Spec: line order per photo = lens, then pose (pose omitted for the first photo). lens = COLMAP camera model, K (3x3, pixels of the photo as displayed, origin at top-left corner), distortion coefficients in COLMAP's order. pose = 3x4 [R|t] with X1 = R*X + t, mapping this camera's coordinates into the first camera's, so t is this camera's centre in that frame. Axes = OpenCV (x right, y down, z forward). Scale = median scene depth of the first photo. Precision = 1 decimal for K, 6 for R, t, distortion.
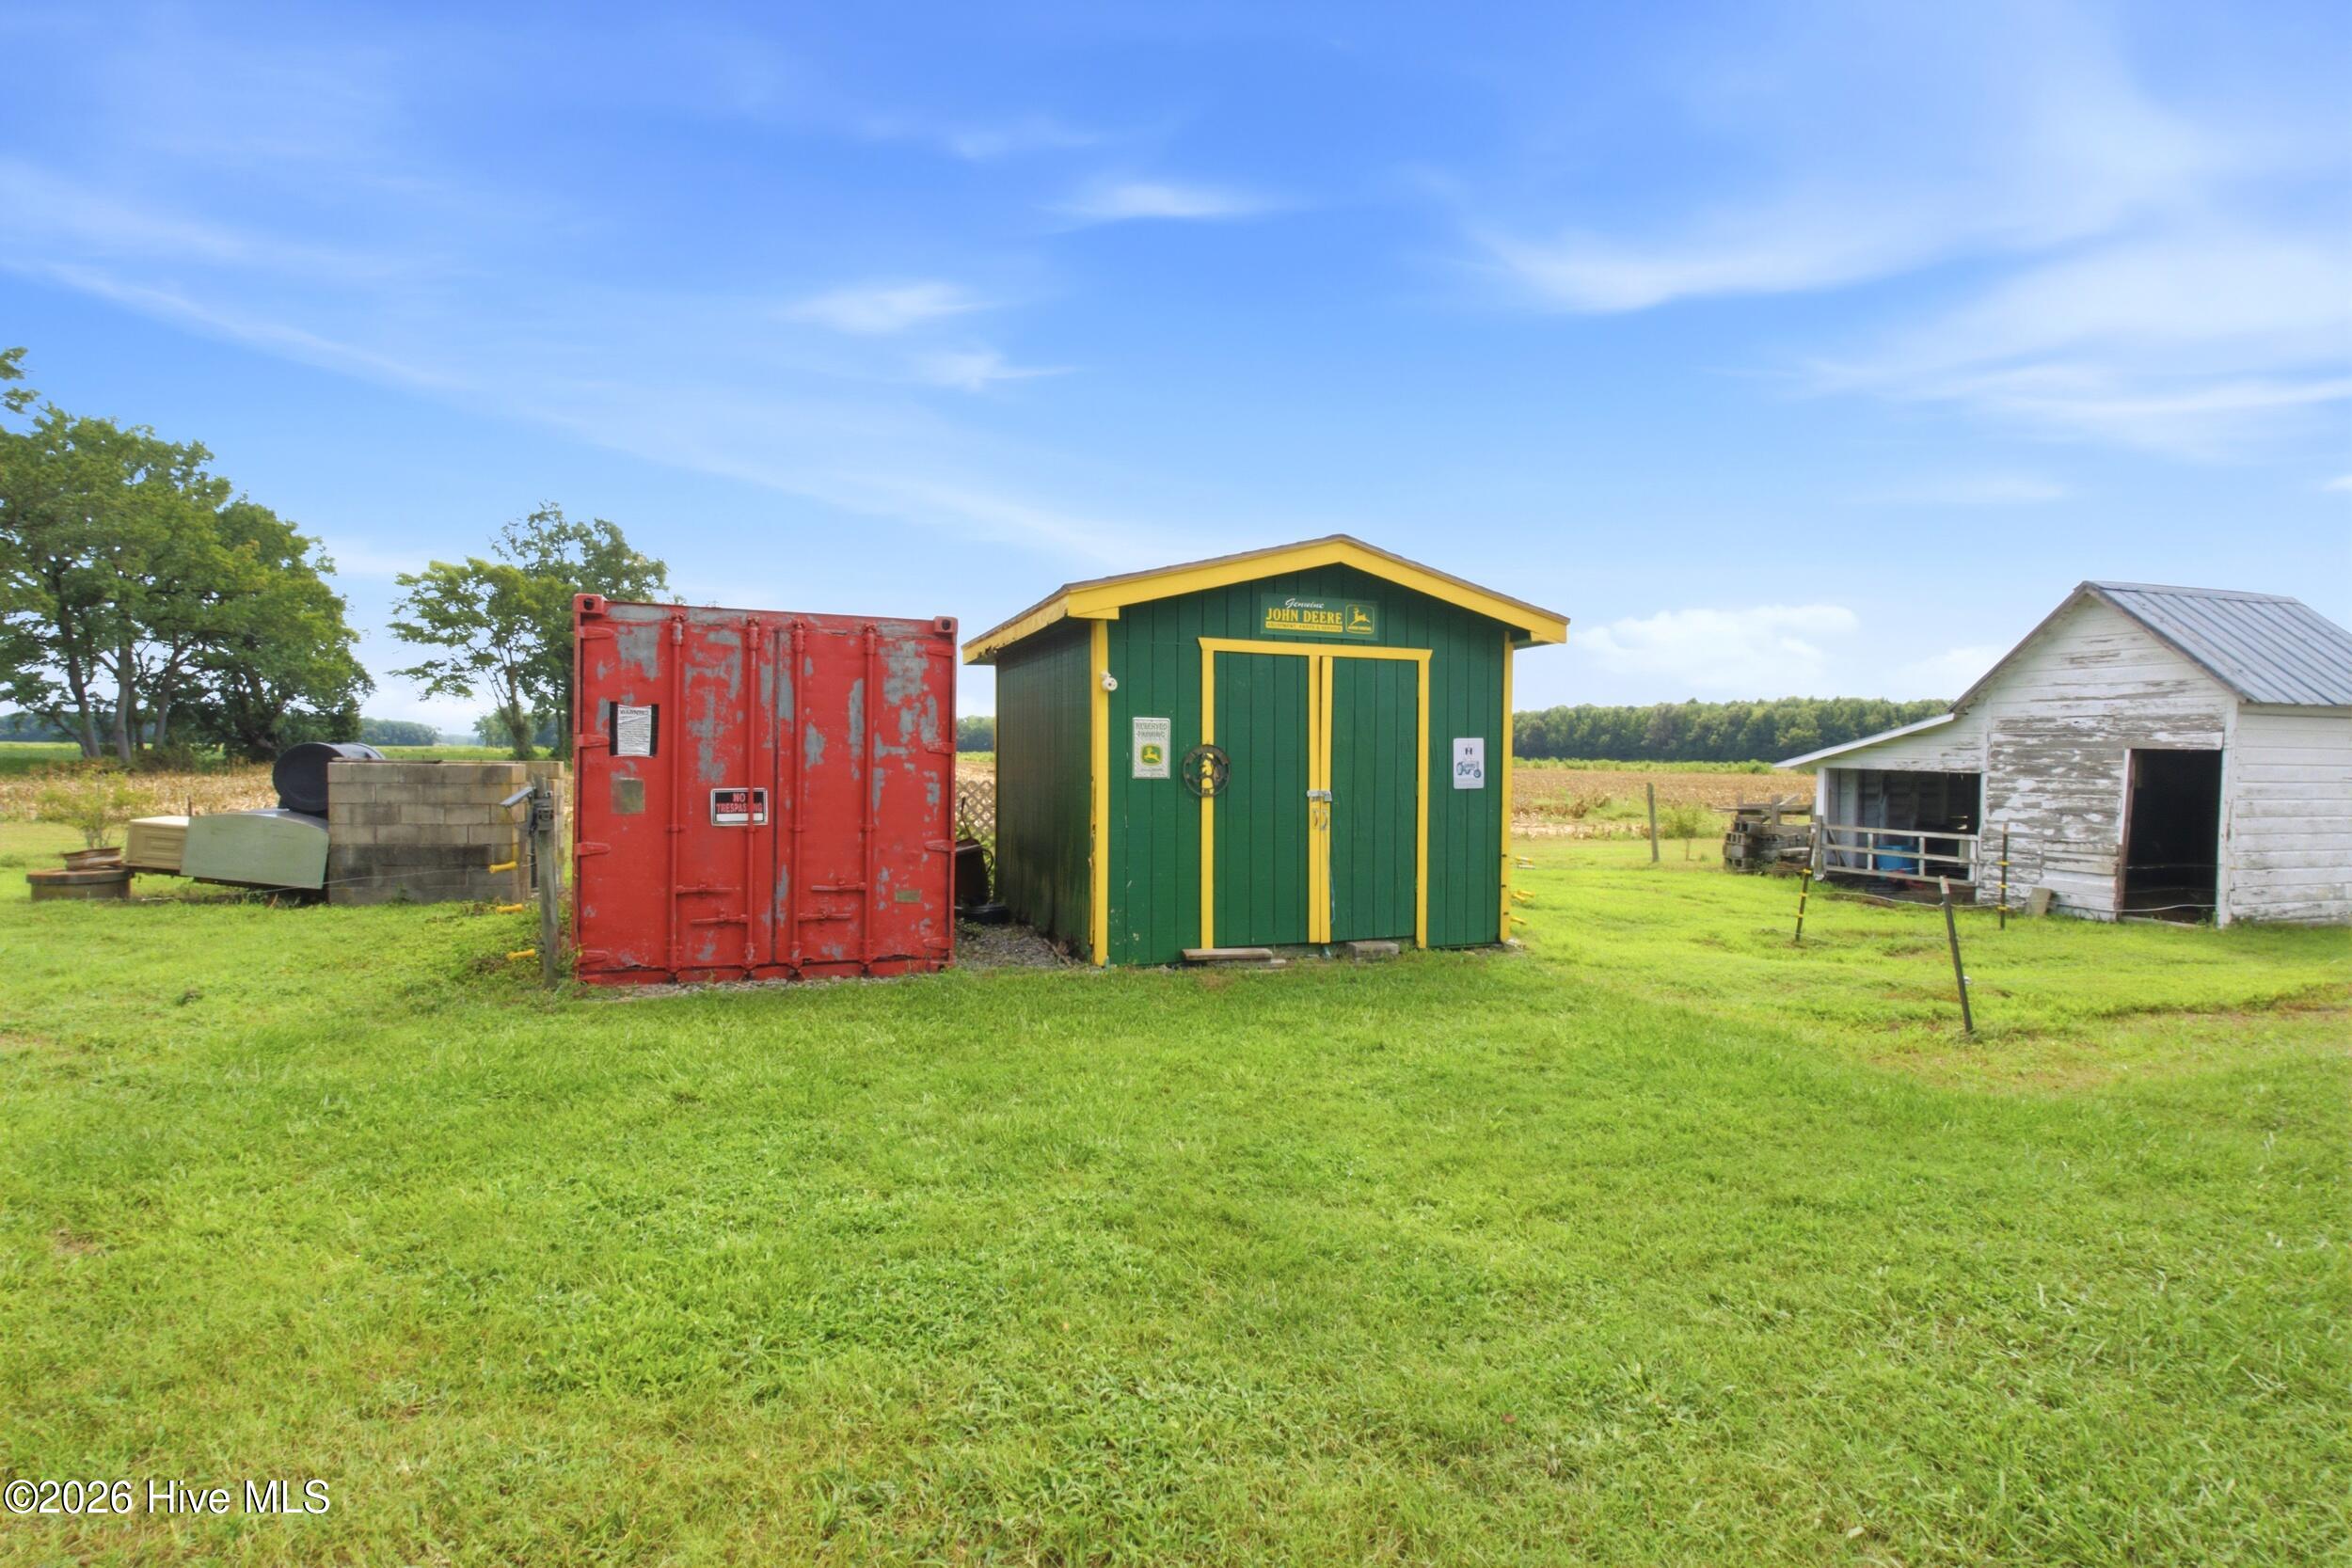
lens RADIAL K [[1092.4, 0, 1184.5], [0, 1092.4, 786.0], [0, 0, 1]] dist [-0.005466, -0.000626]
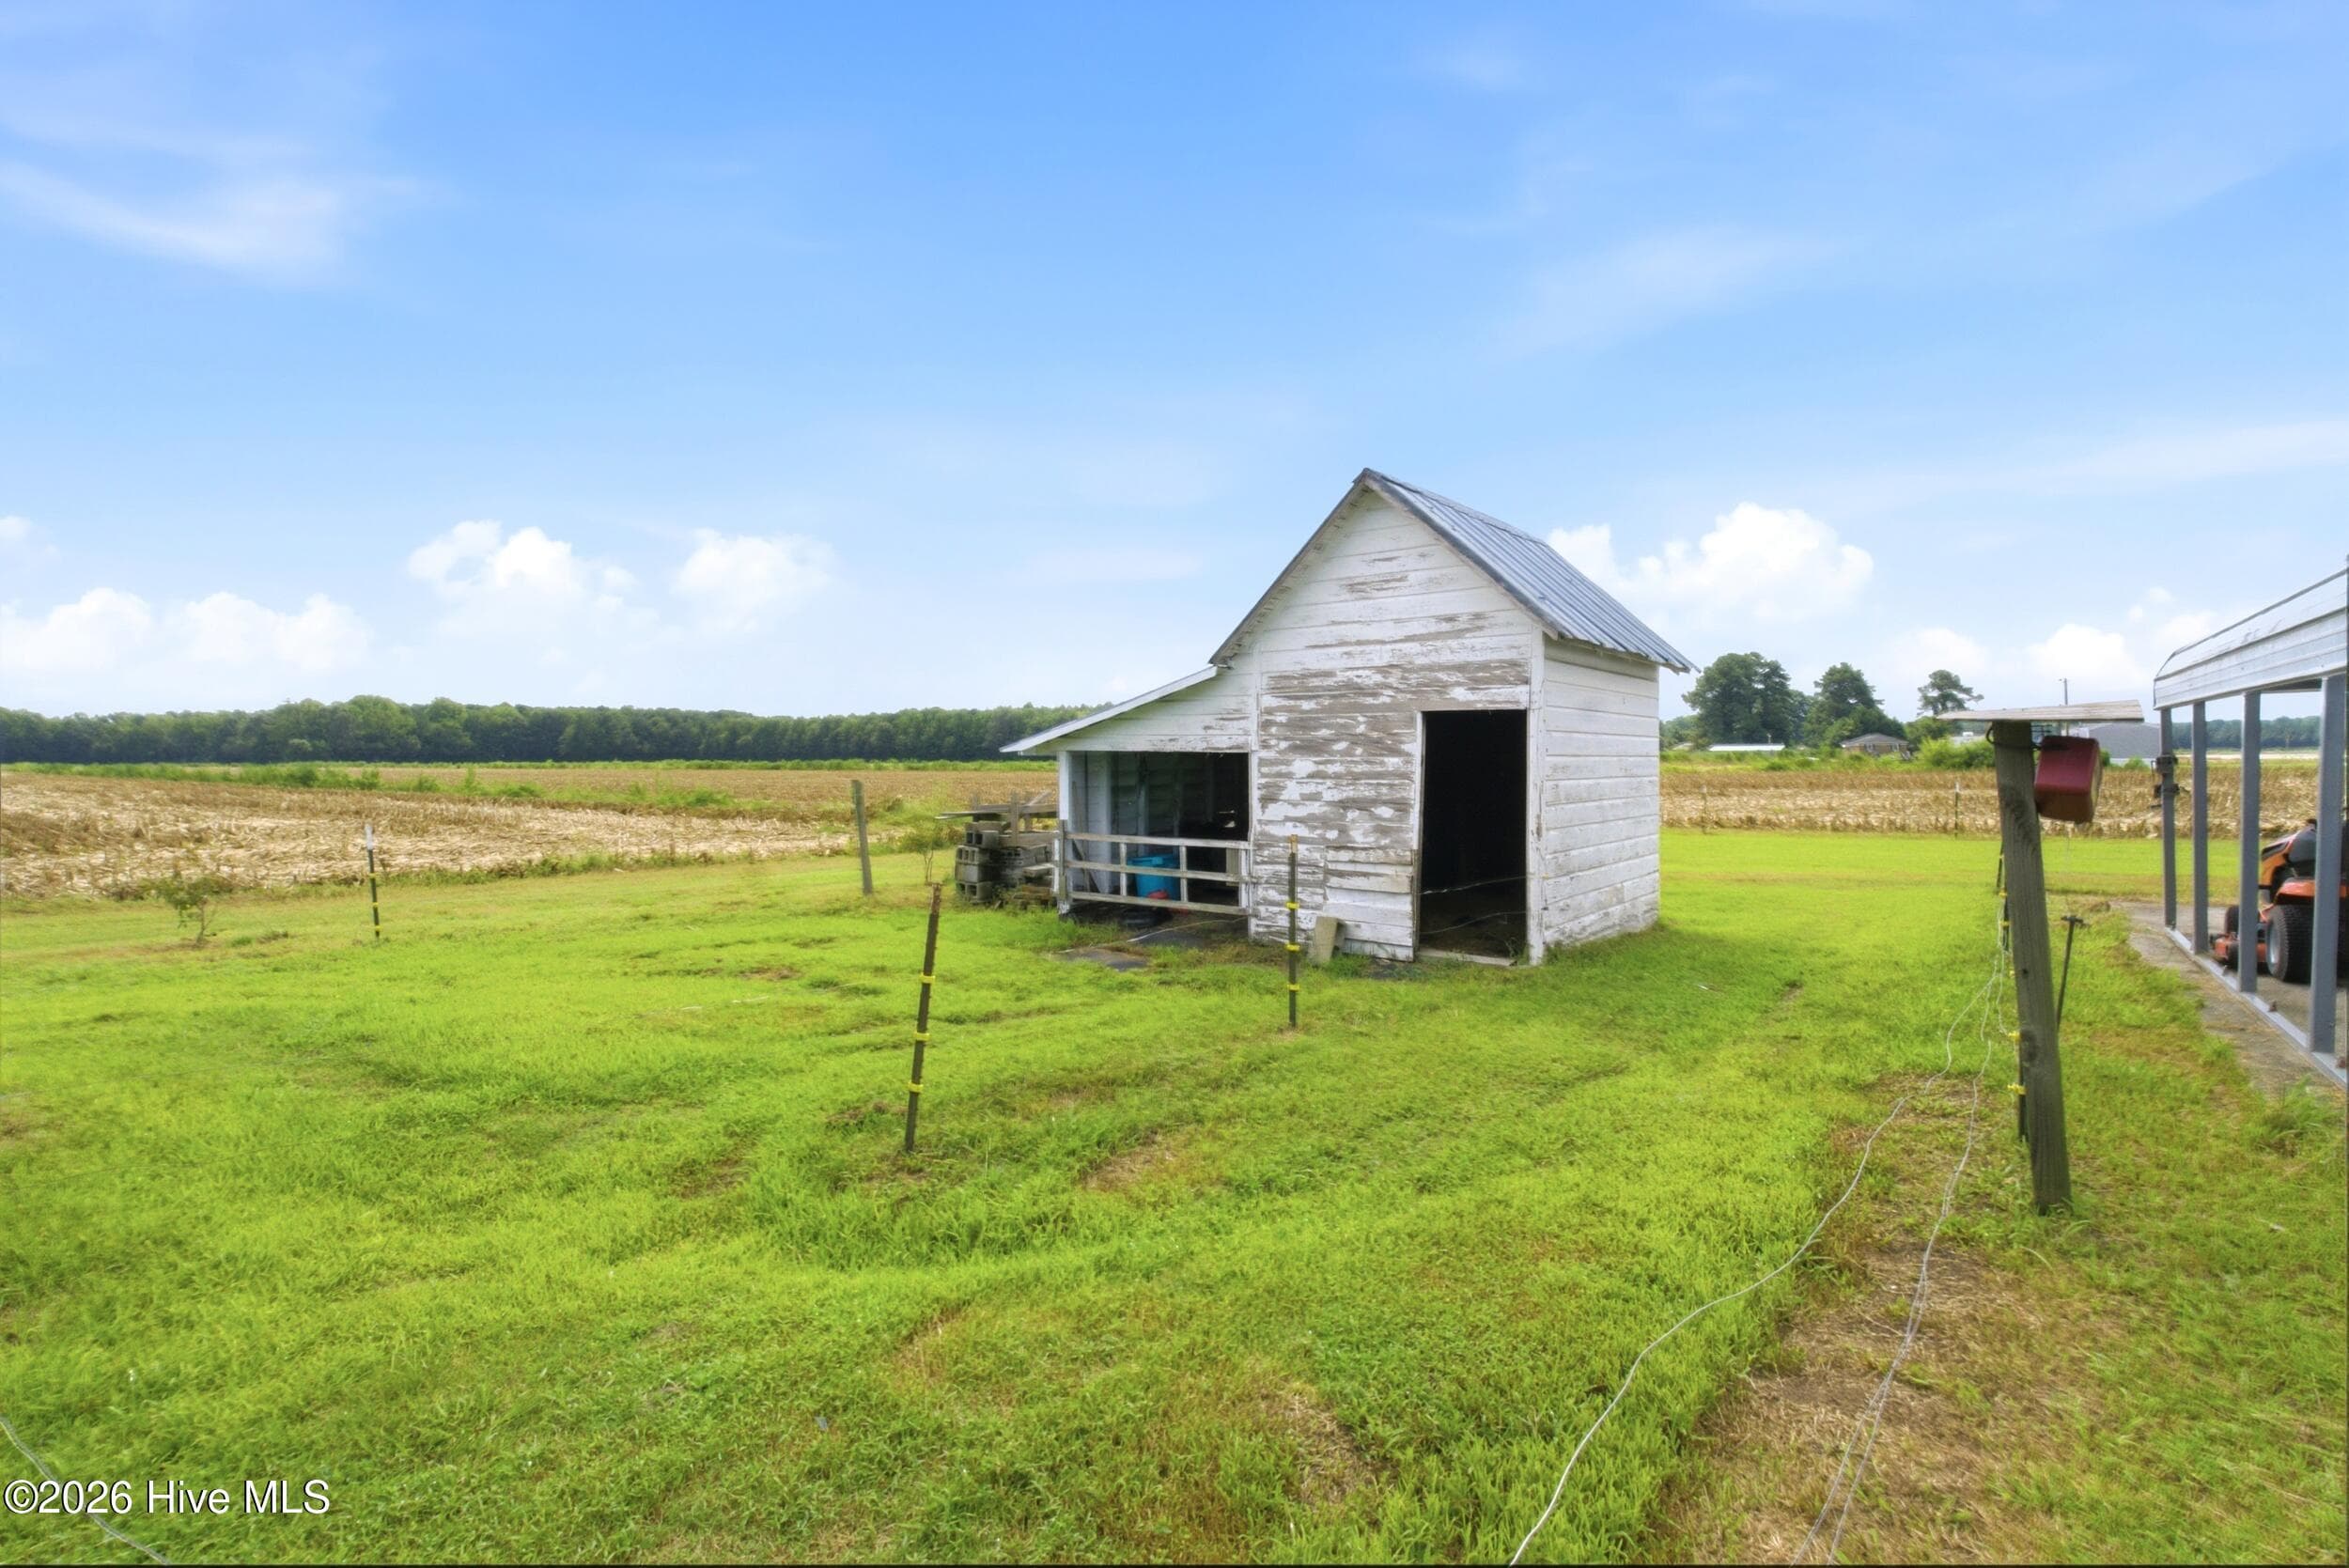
lens RADIAL K [[1091.0, 0, 1172.8], [0, 1091.0, 777.1], [0, 0, 1]] dist [-0.005466, -0.000626]
pose [[0.847943, -0.021245, 0.529661, 0.335075], [0.027387, 0.999618, -0.003748, 0.005498], [-0.529379, 0.017684, 0.848201, 0.455681]]
